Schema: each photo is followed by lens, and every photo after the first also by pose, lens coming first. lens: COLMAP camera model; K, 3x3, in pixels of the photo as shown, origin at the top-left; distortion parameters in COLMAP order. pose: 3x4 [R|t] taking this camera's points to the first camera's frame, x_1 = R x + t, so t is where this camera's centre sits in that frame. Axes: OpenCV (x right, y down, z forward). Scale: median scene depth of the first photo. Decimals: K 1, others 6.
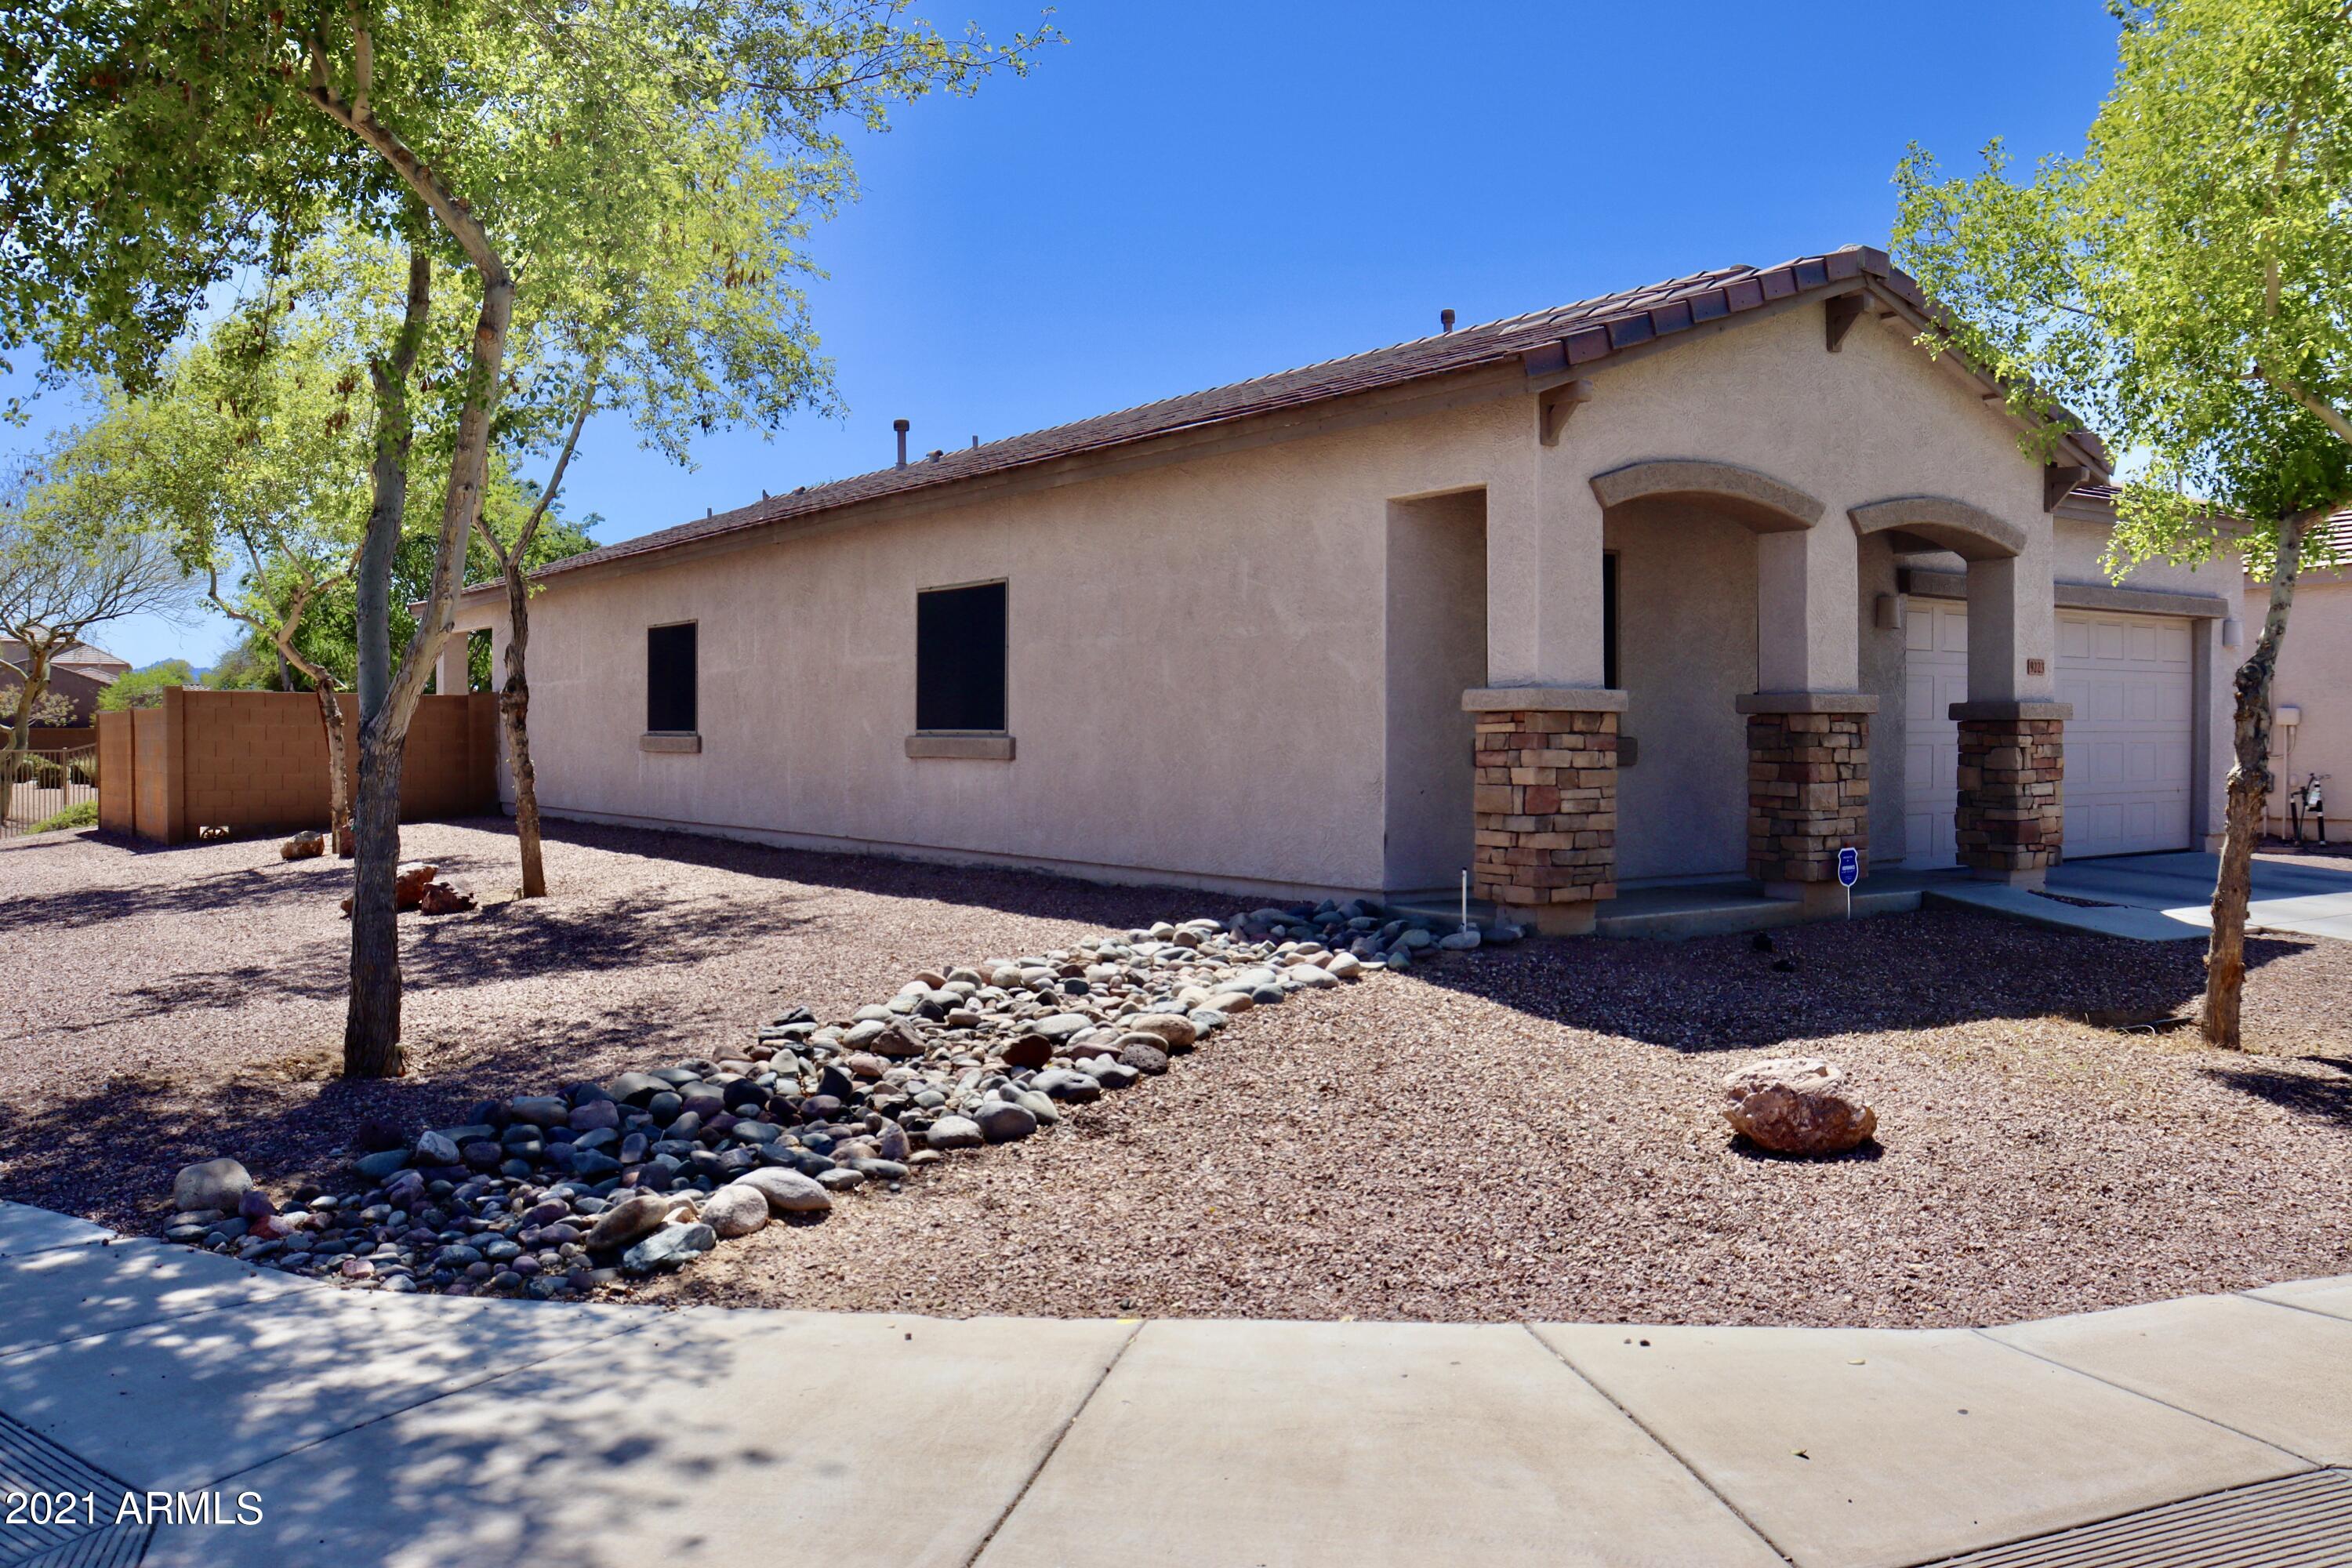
lens RADIAL K [[1936.3, 0, 1176.0], [0, 1936.3, 784.0], [0, 0, 1]] dist [-0.087273, 0.000350]
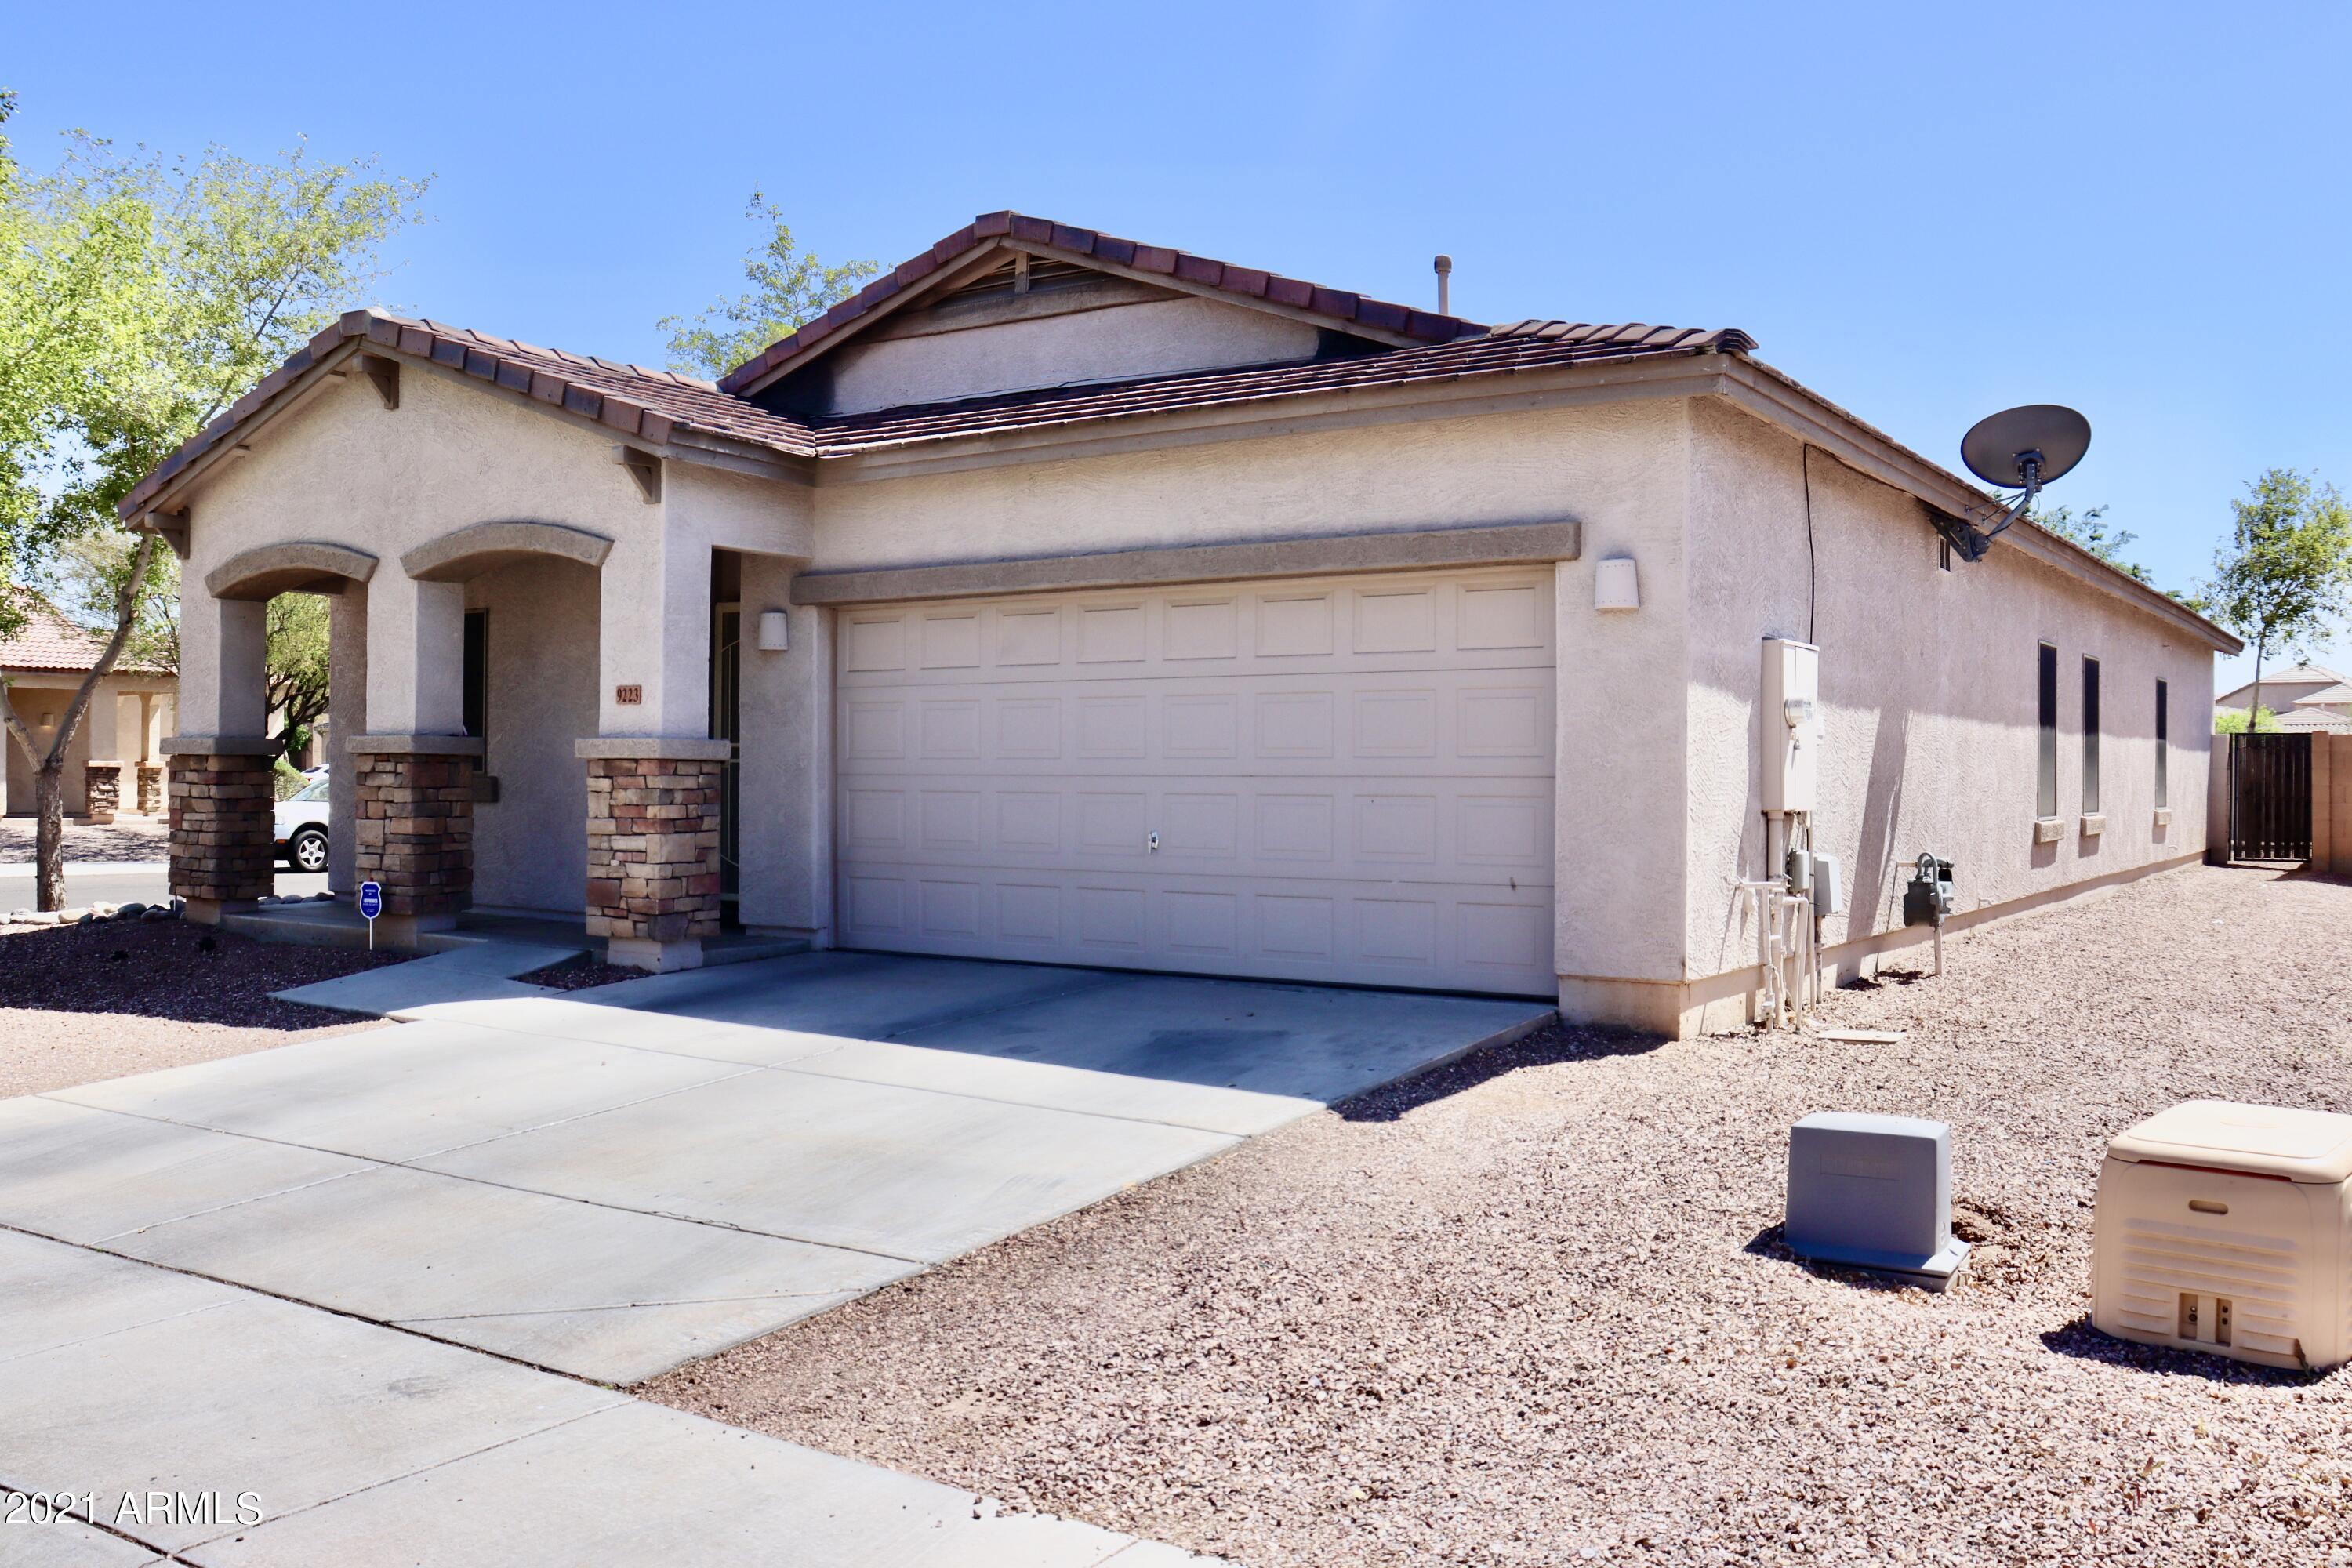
lens RADIAL K [[1953.4, 0, 1176.0], [0, 1953.4, 784.0], [0, 0, 1]] dist [-0.092405, -0.000846]
pose [[0.344443, 0.005936, -0.938789, 1.460720], [-0.034783, 0.999374, -0.006443, -0.028153], [0.938163, 0.034873, 0.344434, 1.031324]]
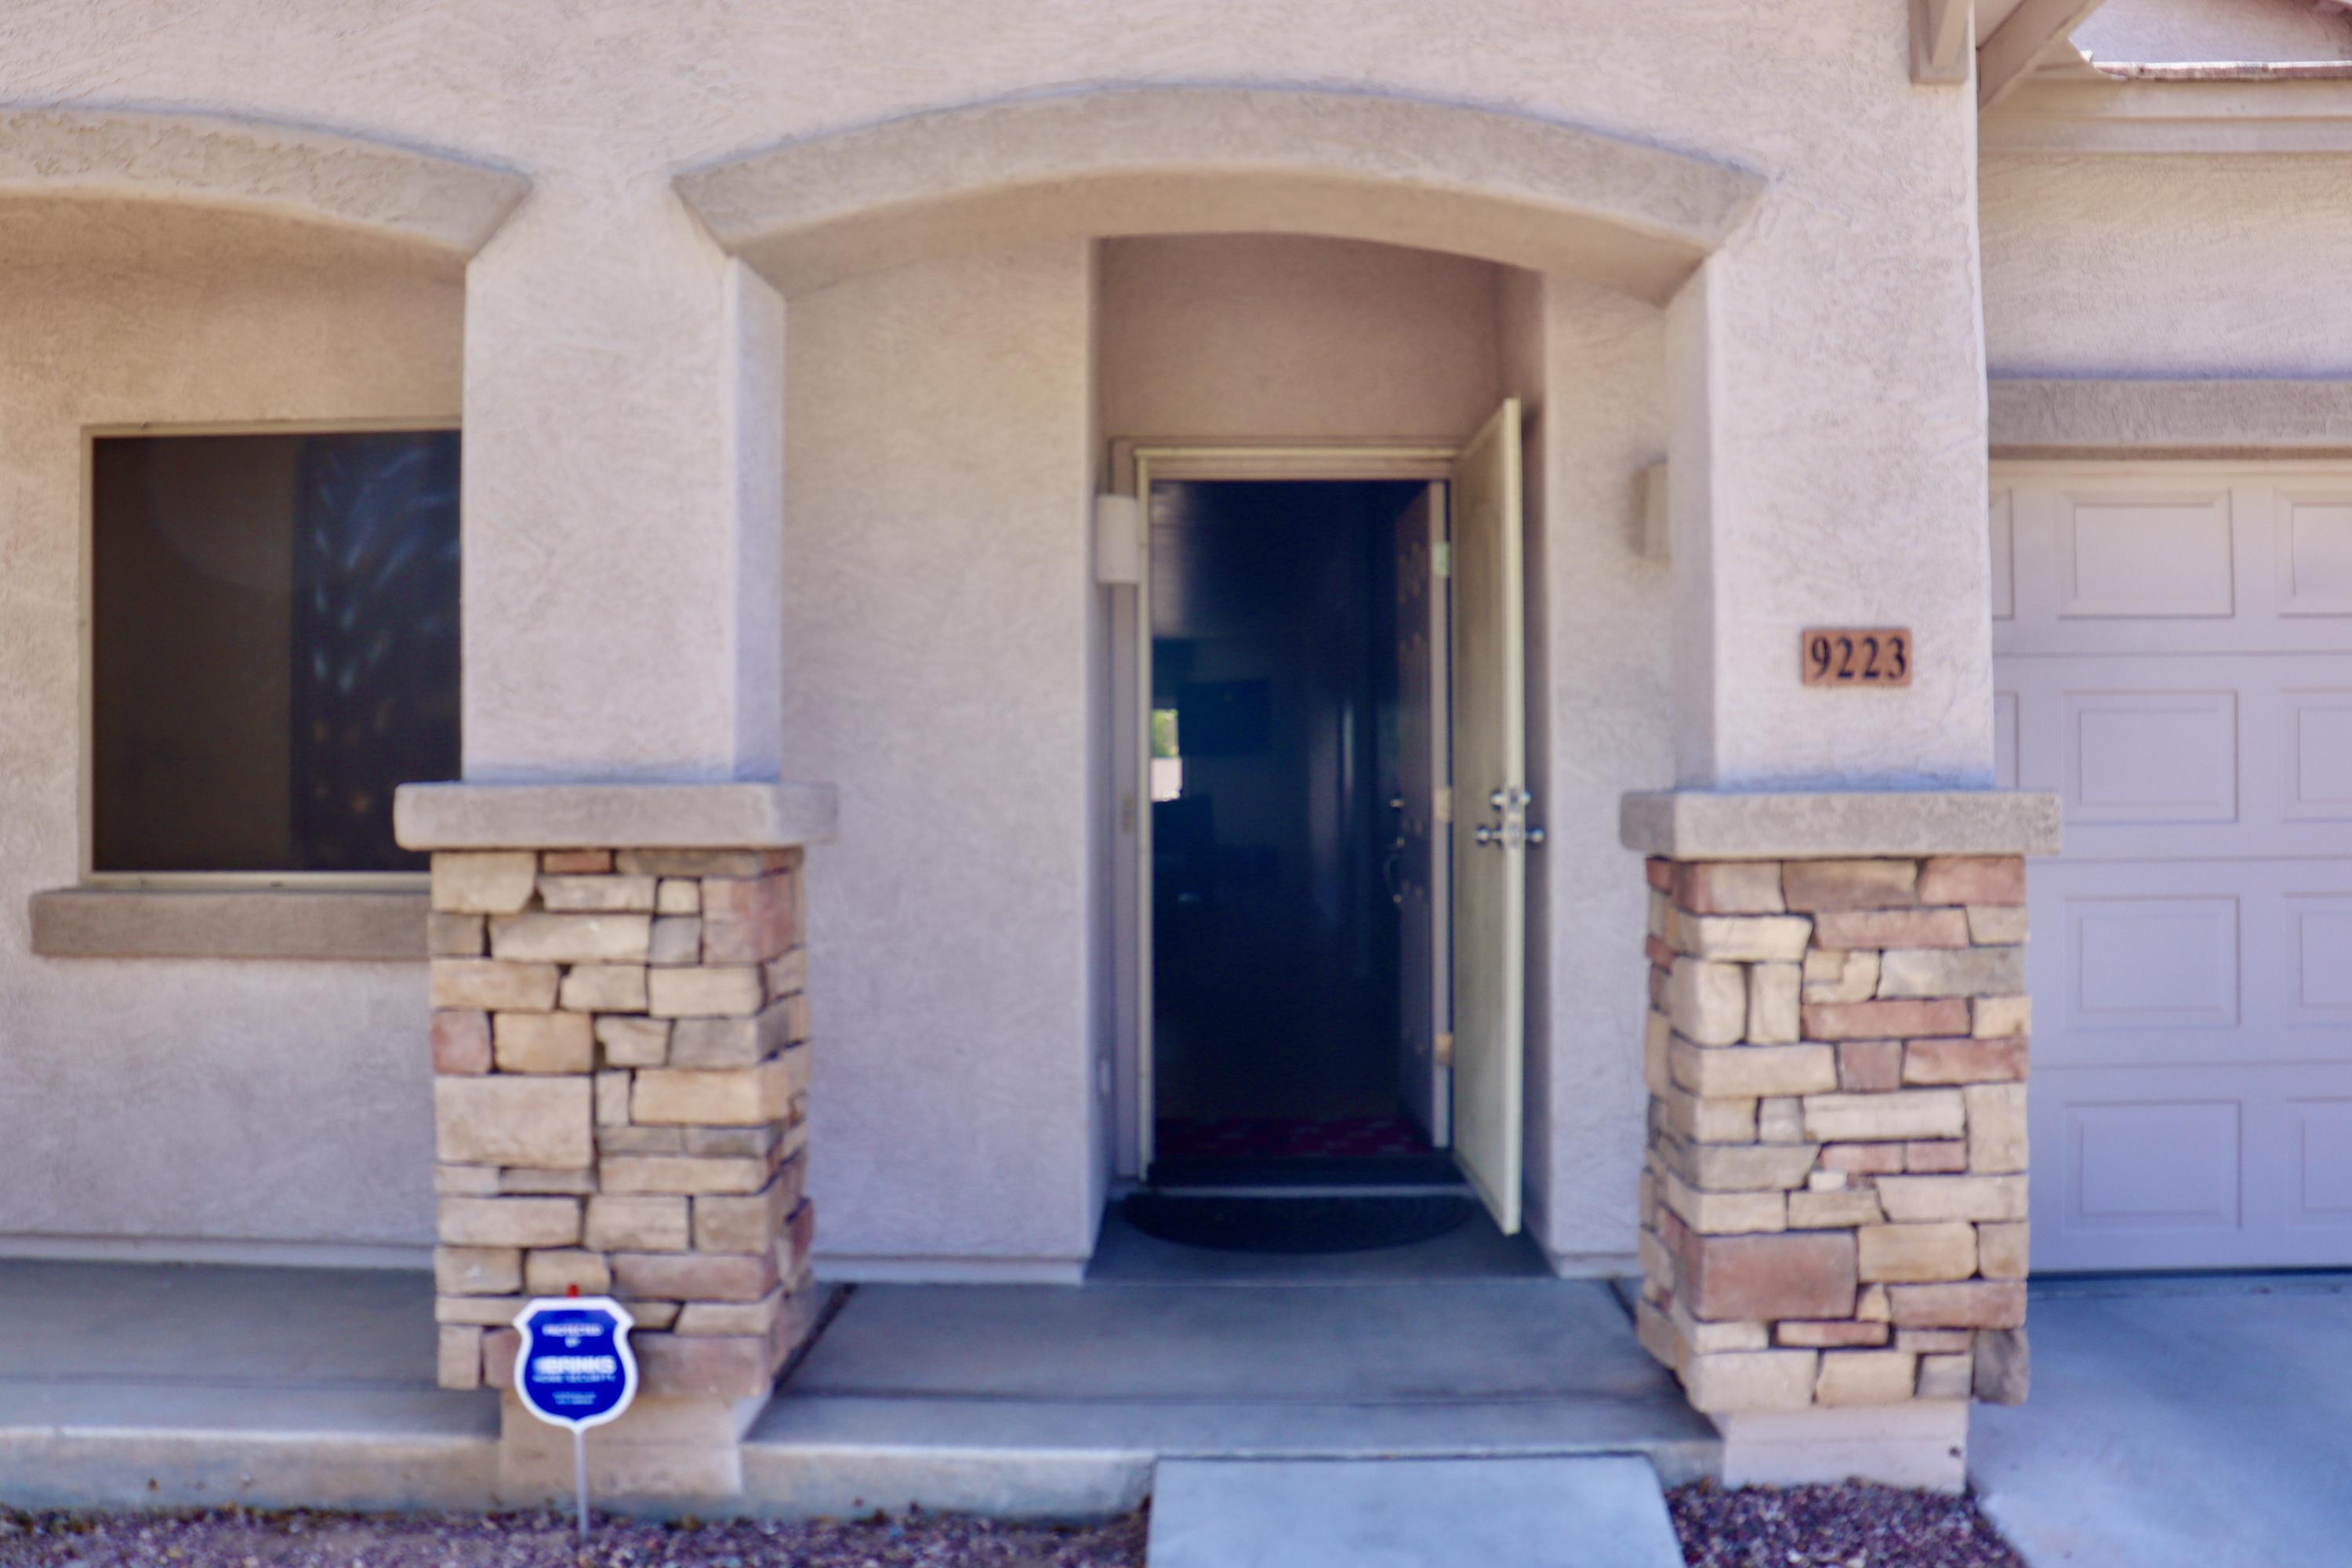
lens RADIAL K [[1936.3, 0, 1176.0], [0, 1936.3, 784.0], [0, 0, 1]] dist [-0.087273, 0.000350]
pose [[0.789569, -0.012662, -0.613531, 0.598449], [-0.008052, 0.999487, -0.030991, -0.037909], [0.613609, 0.029409, 0.789062, 0.806435]]
